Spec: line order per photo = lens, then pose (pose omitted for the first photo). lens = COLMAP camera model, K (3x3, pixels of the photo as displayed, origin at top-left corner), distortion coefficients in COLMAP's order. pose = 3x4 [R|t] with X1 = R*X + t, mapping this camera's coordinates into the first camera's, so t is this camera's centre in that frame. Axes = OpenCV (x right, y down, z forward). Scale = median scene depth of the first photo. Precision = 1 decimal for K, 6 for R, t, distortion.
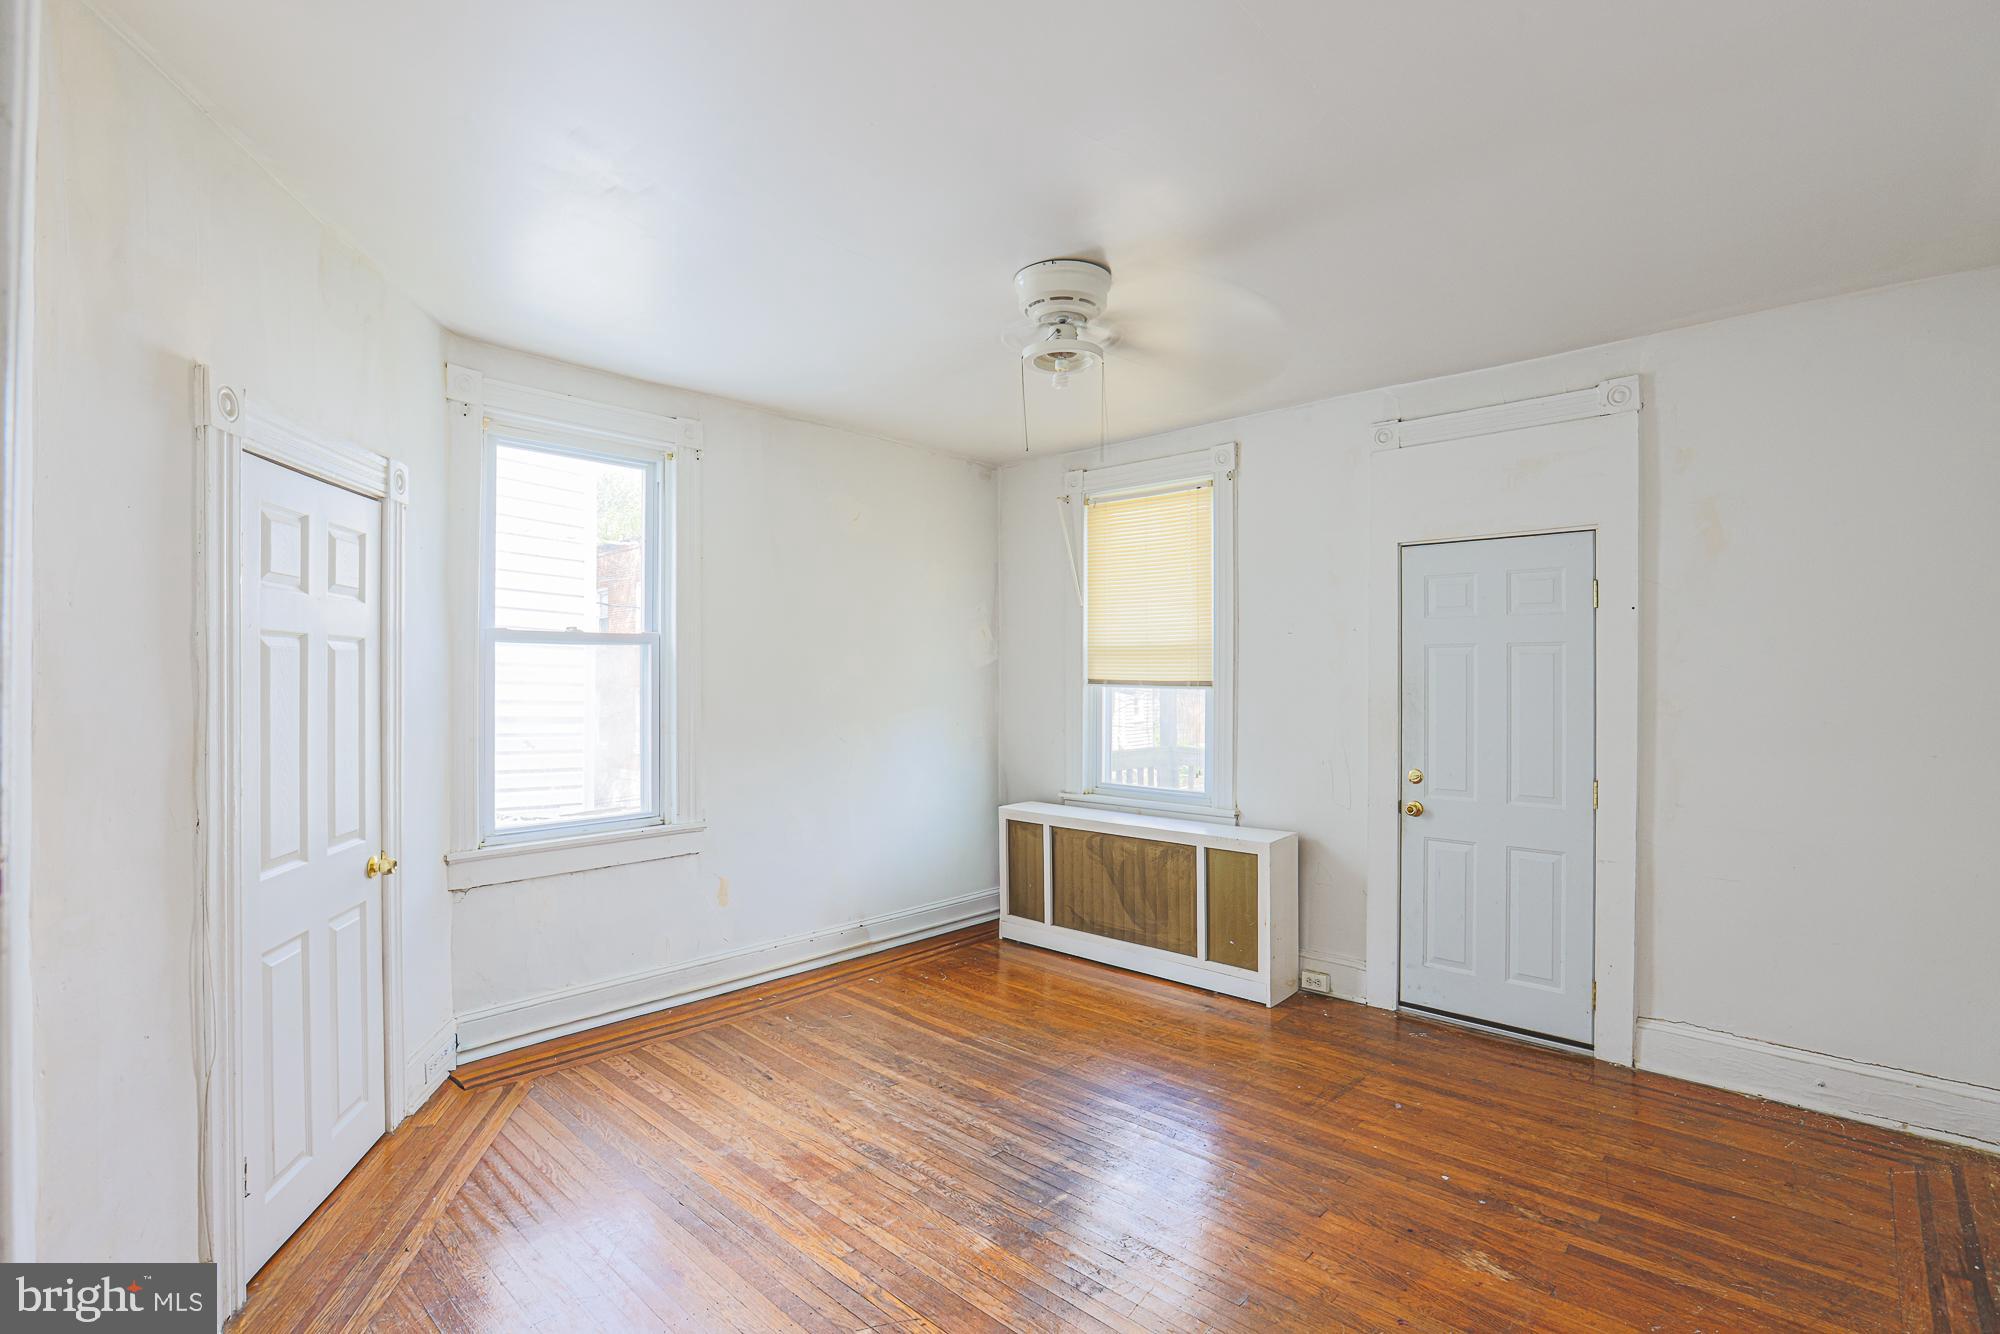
lens RADIAL K [[946.2, 0, 999.7], [0, 946.2, 657.5], [0, 0, 1]] dist [-0.058205, 0.025169]
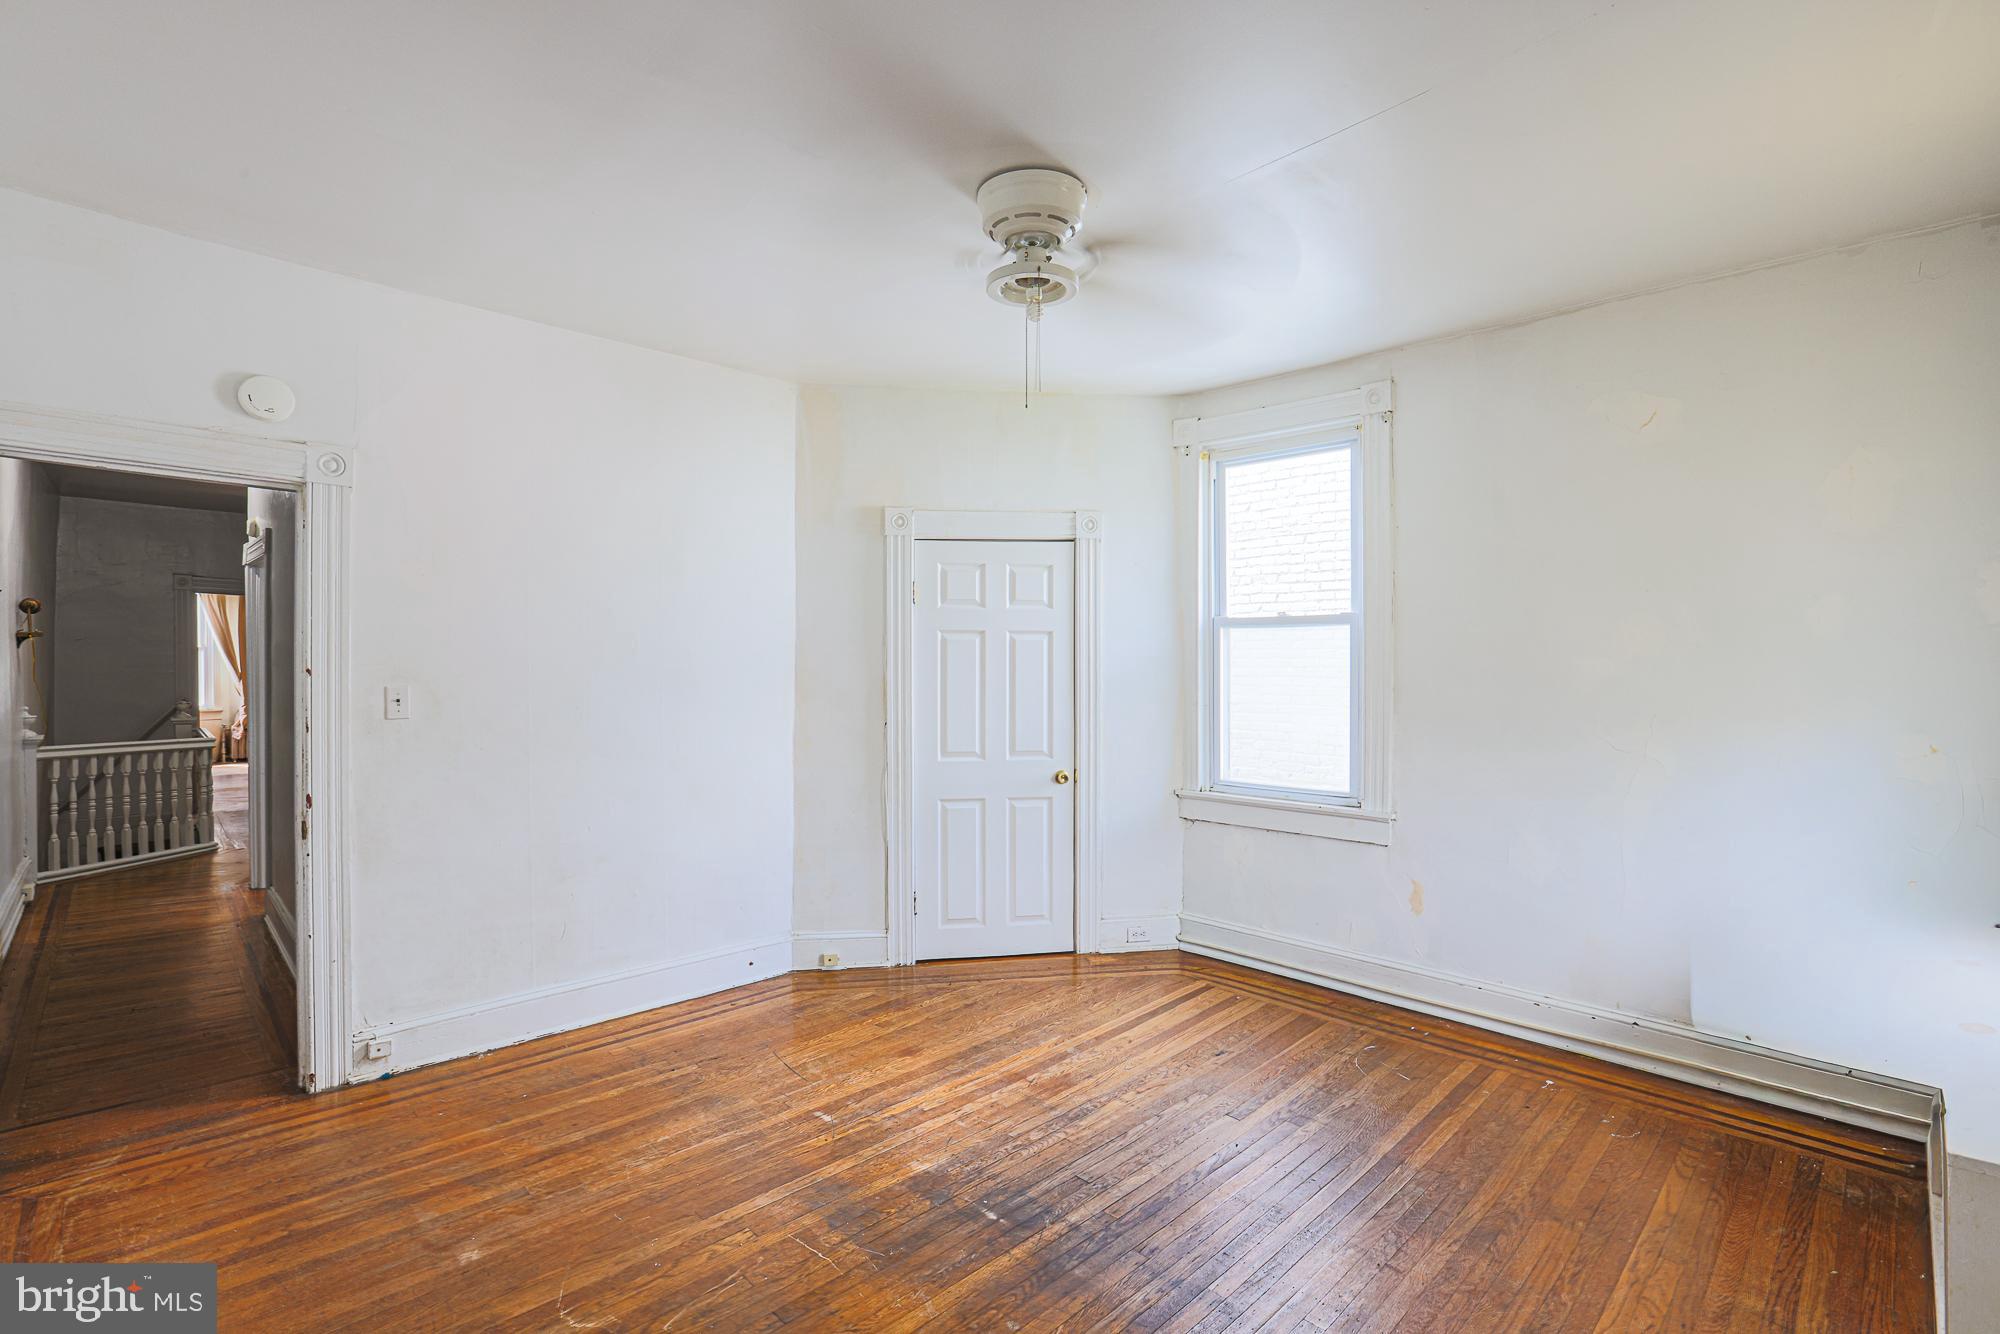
lens RADIAL K [[920.5, 0, 993.4], [0, 920.5, 668.0], [0, 0, 1]] dist [-0.057373, 0.023776]
pose [[-0.062991, 0.005859, -0.997997, 0.680912], [0.013999, 0.999890, 0.004986, 0.024828], [0.997916, -0.013657, -0.063066, 0.759717]]
